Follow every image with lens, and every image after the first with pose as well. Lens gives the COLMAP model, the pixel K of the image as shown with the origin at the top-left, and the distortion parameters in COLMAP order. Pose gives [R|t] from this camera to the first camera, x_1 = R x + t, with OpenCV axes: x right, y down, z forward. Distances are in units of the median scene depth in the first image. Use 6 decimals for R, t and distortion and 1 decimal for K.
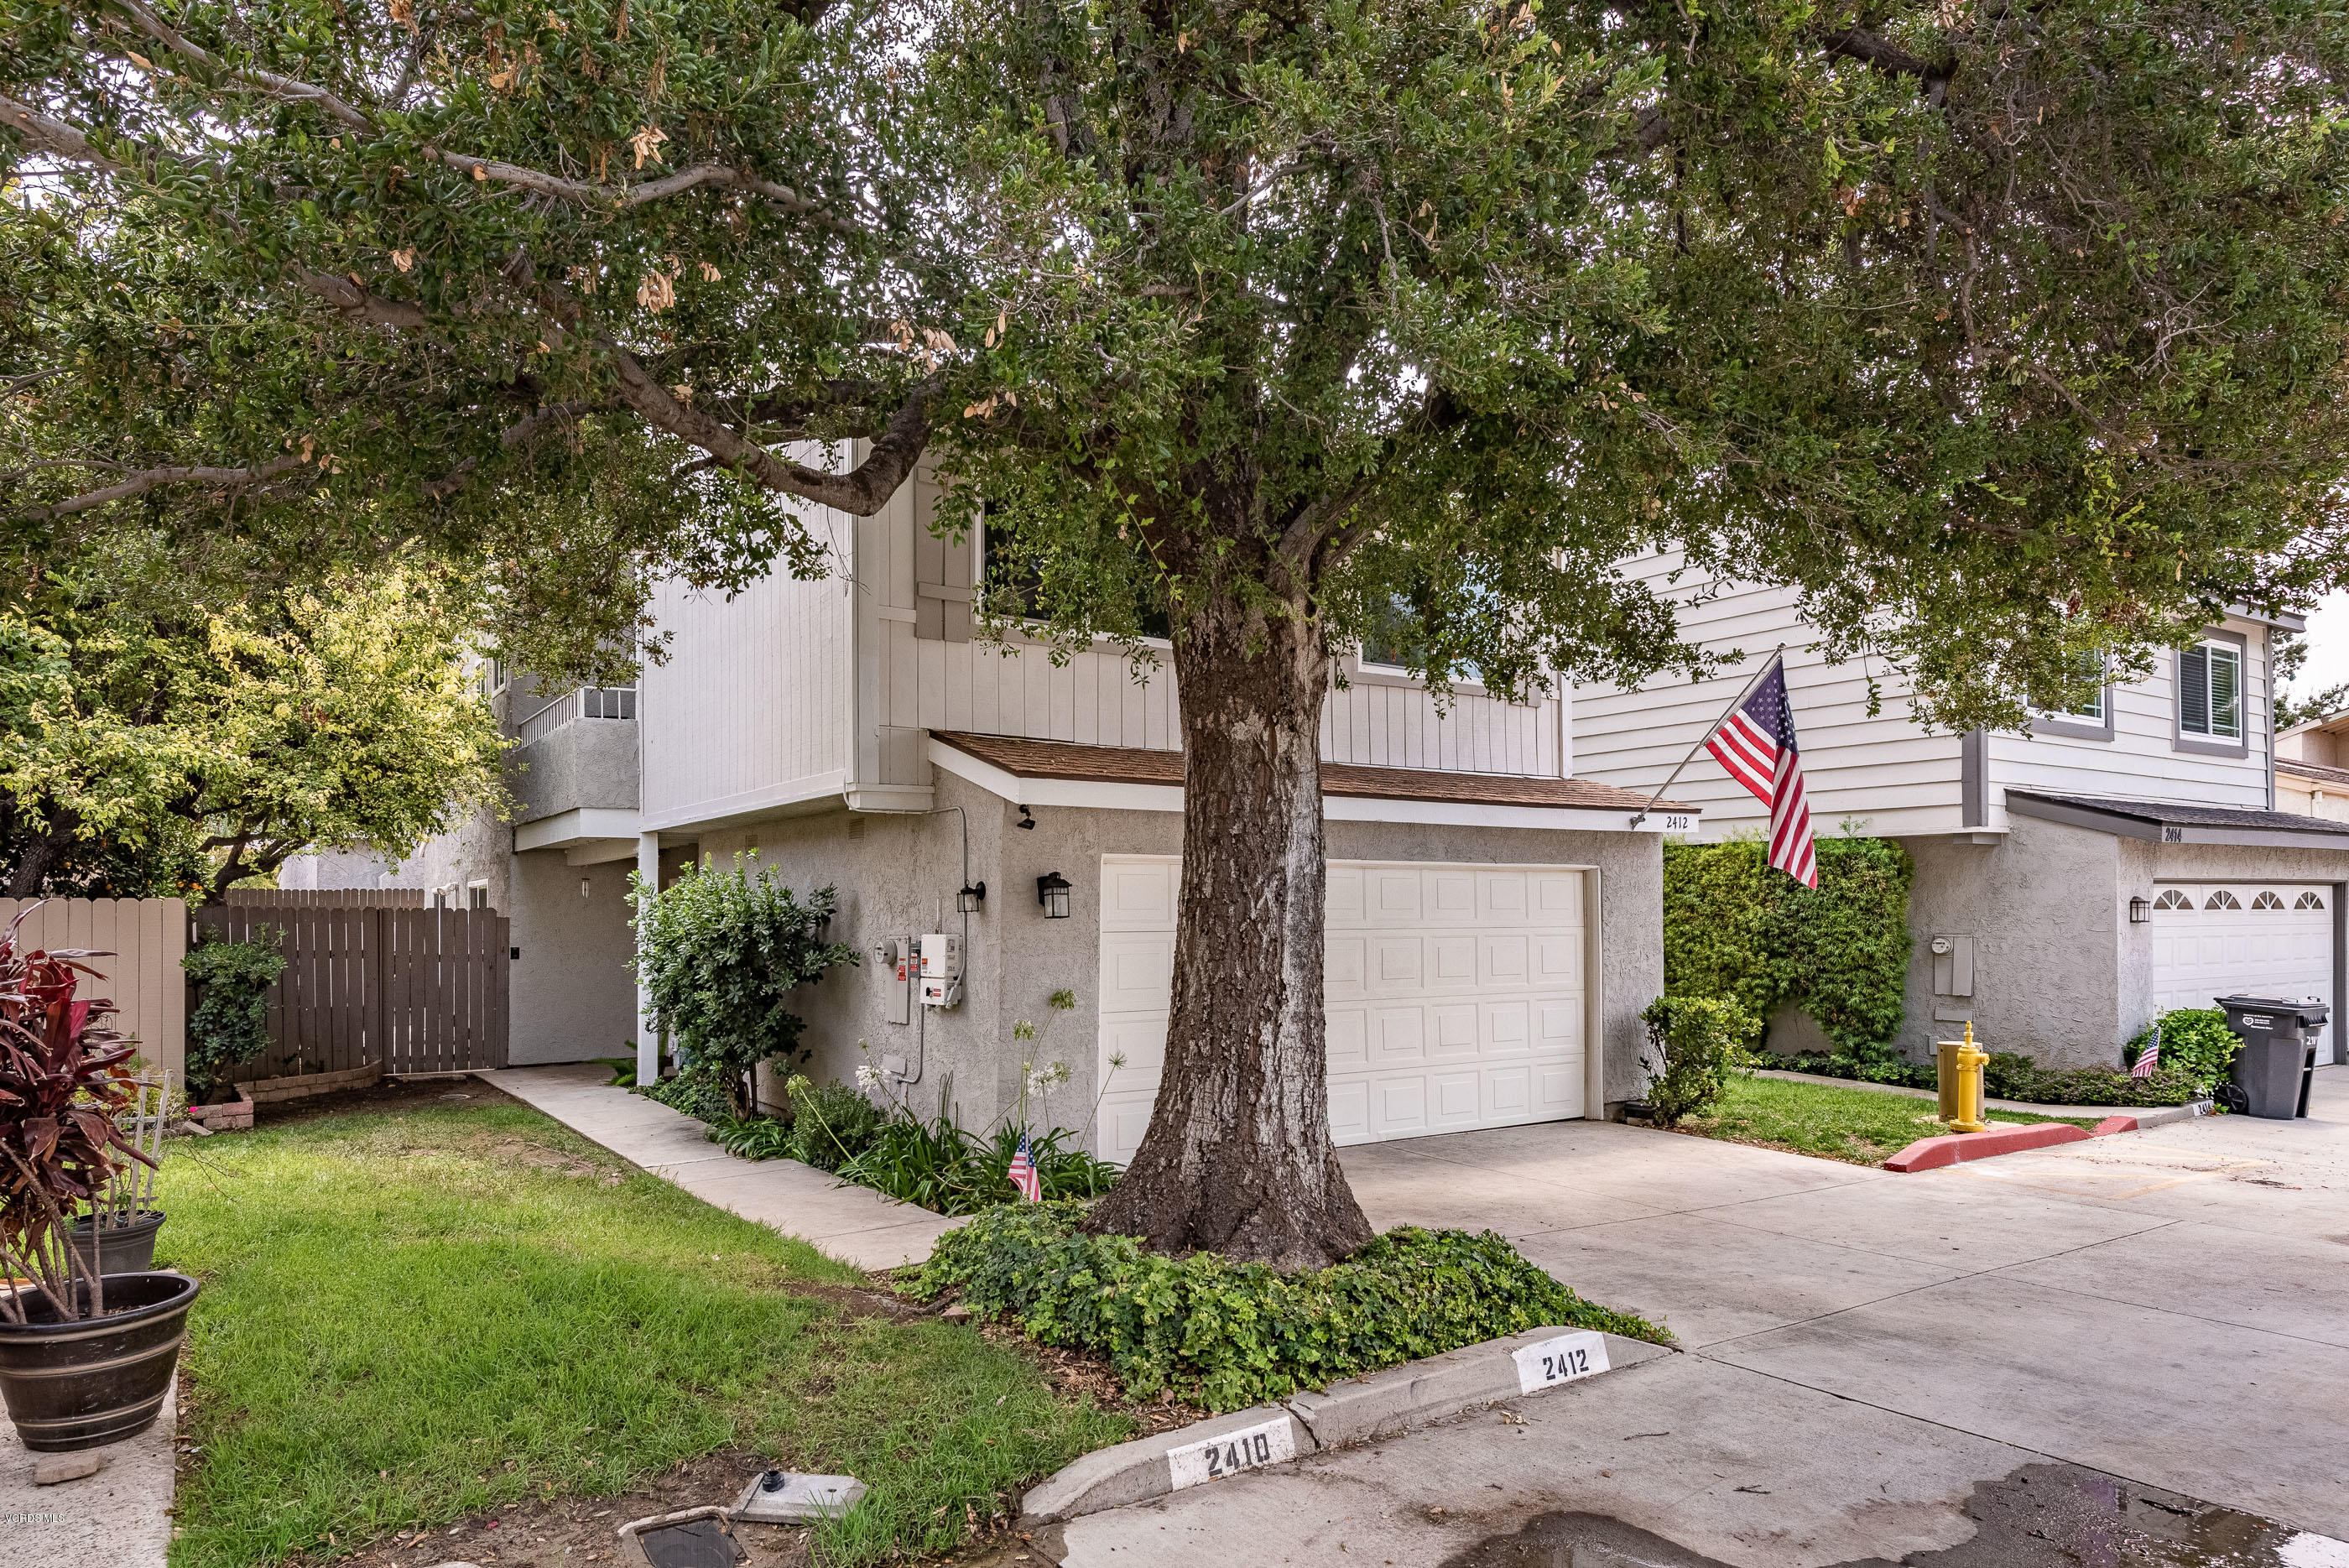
lens RADIAL K [[1457.0, 0, 1172.8], [0, 1457.0, 879.4], [0, 0, 1]] dist [0.029953, 0.002888]
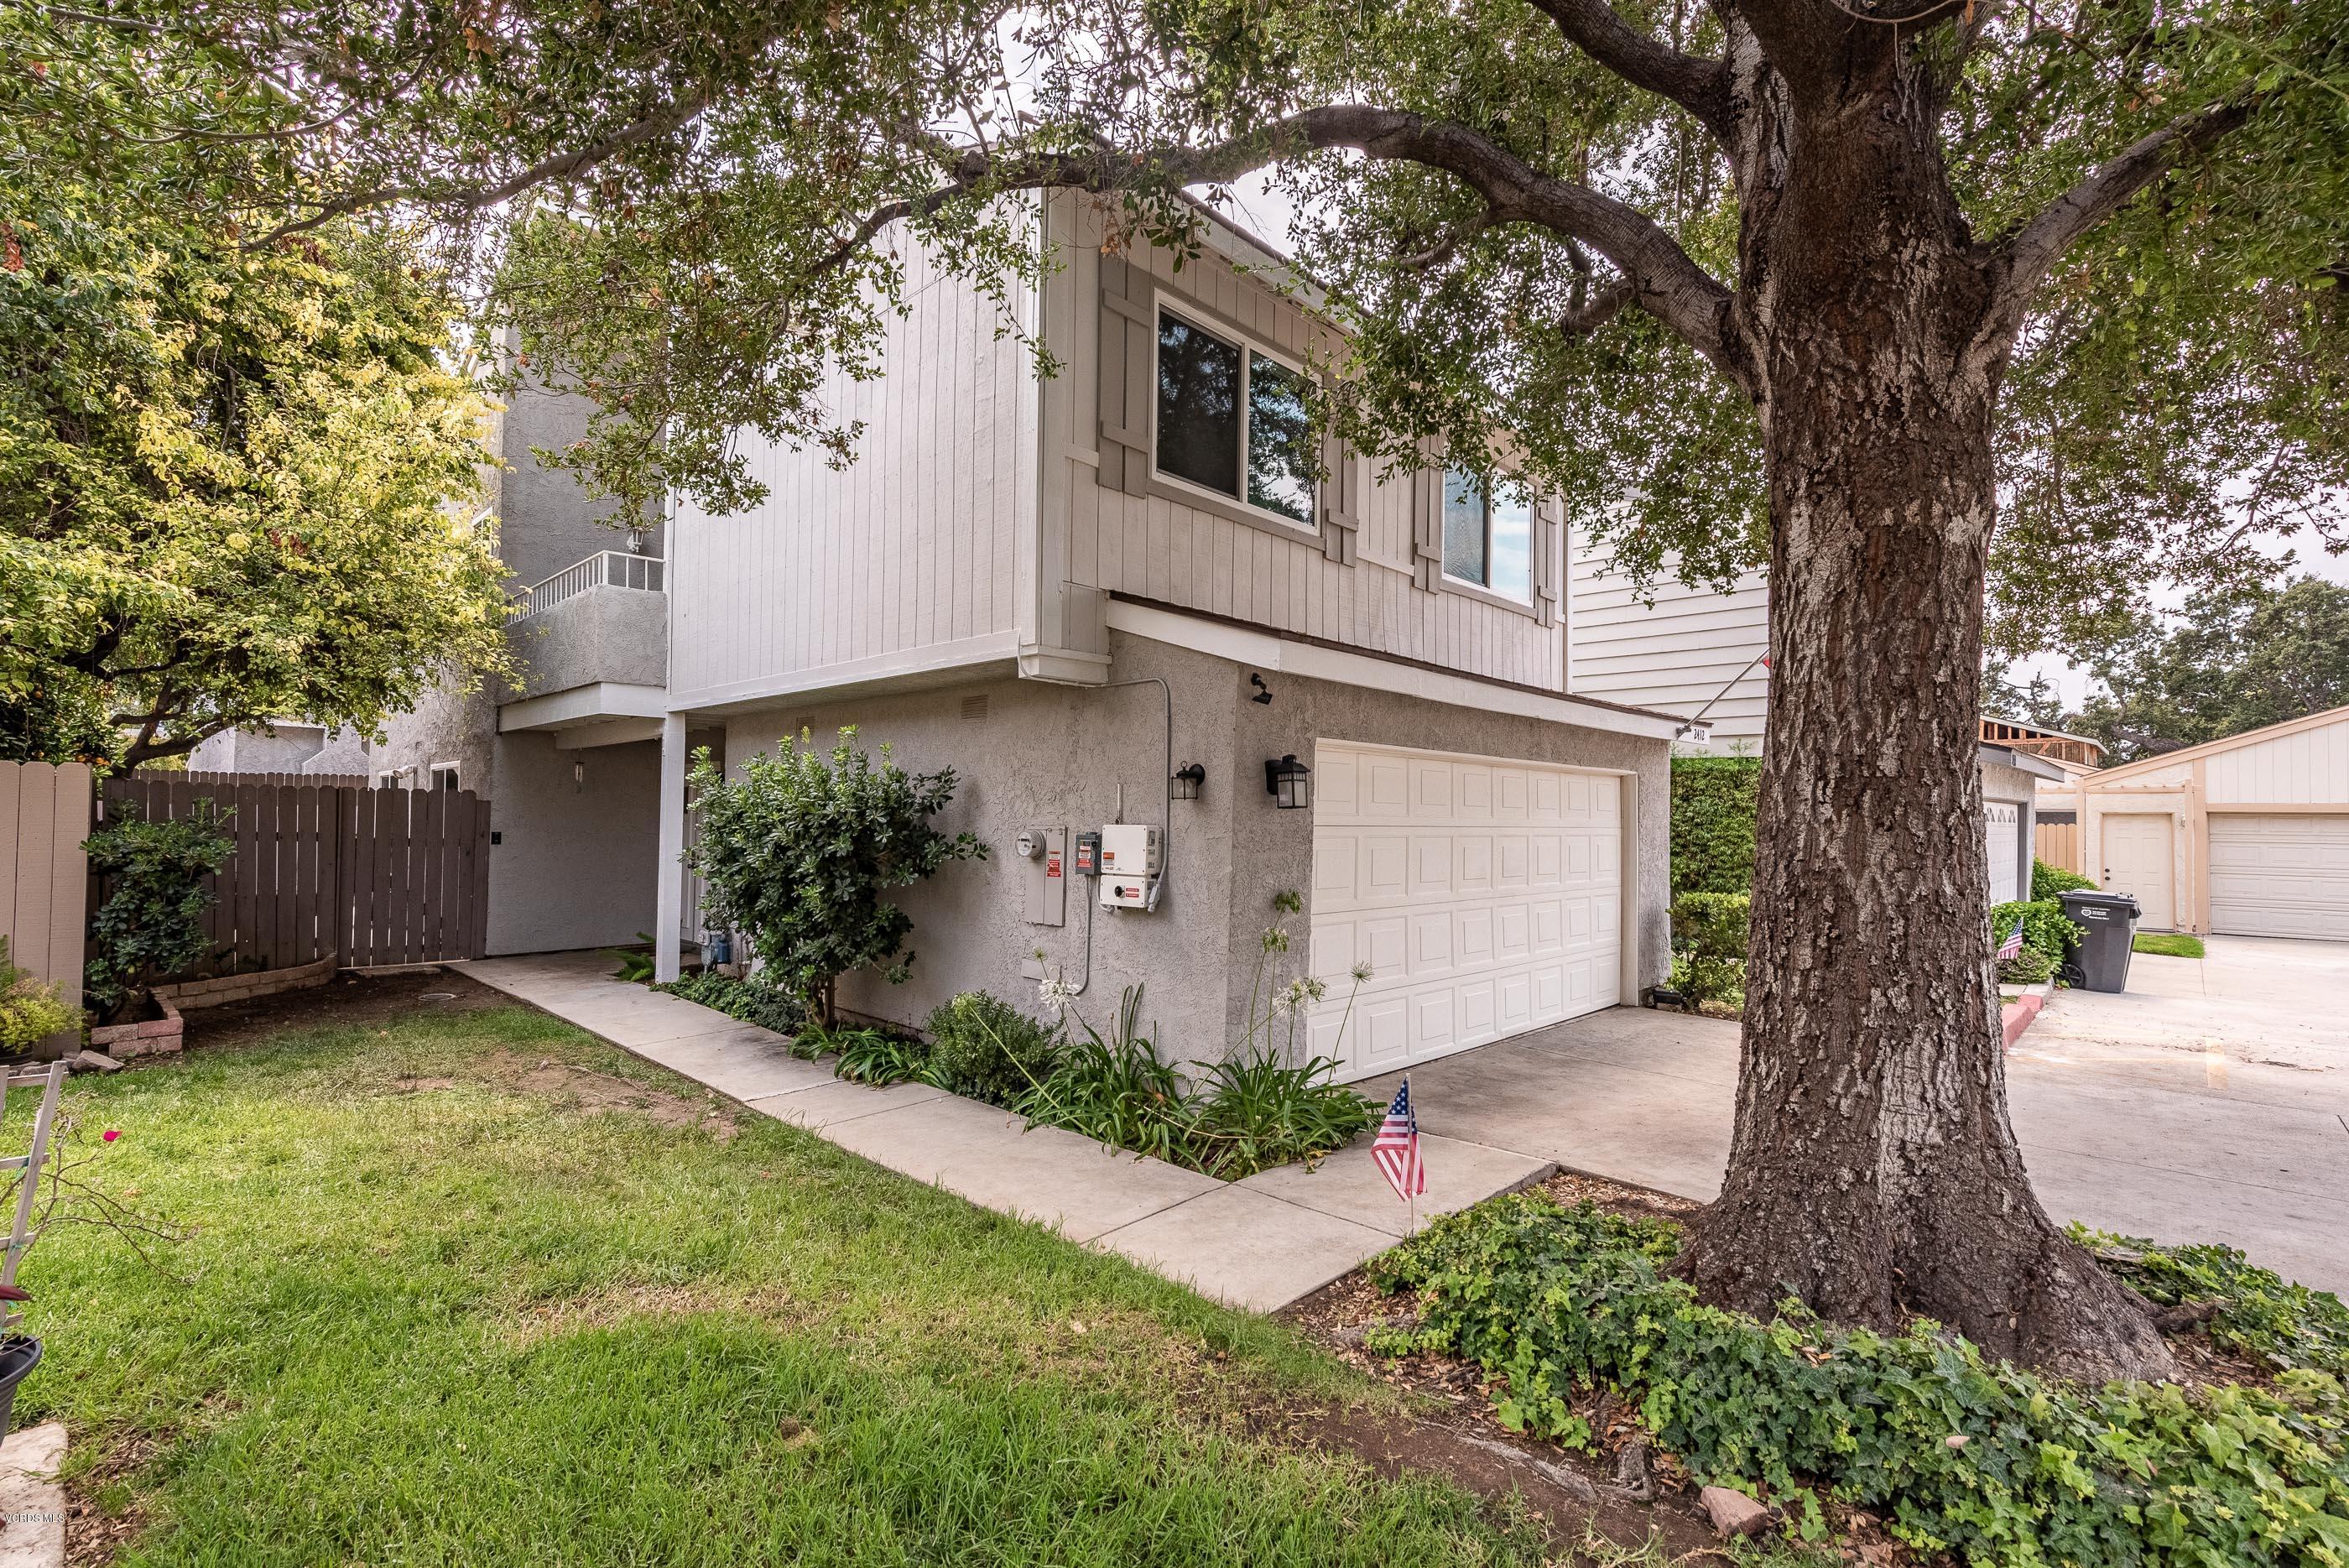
lens RADIAL K [[1045.6, 0, 1174.5], [0, 1045.6, 784.0], [0, 0, 1]] dist [0.015209, -0.000989]
pose [[0.977587, 0.024402, 0.209115, -0.222527], [-0.022957, 0.999693, -0.009335, 0.015780], [-0.209279, 0.004325, 0.977846, 0.327191]]
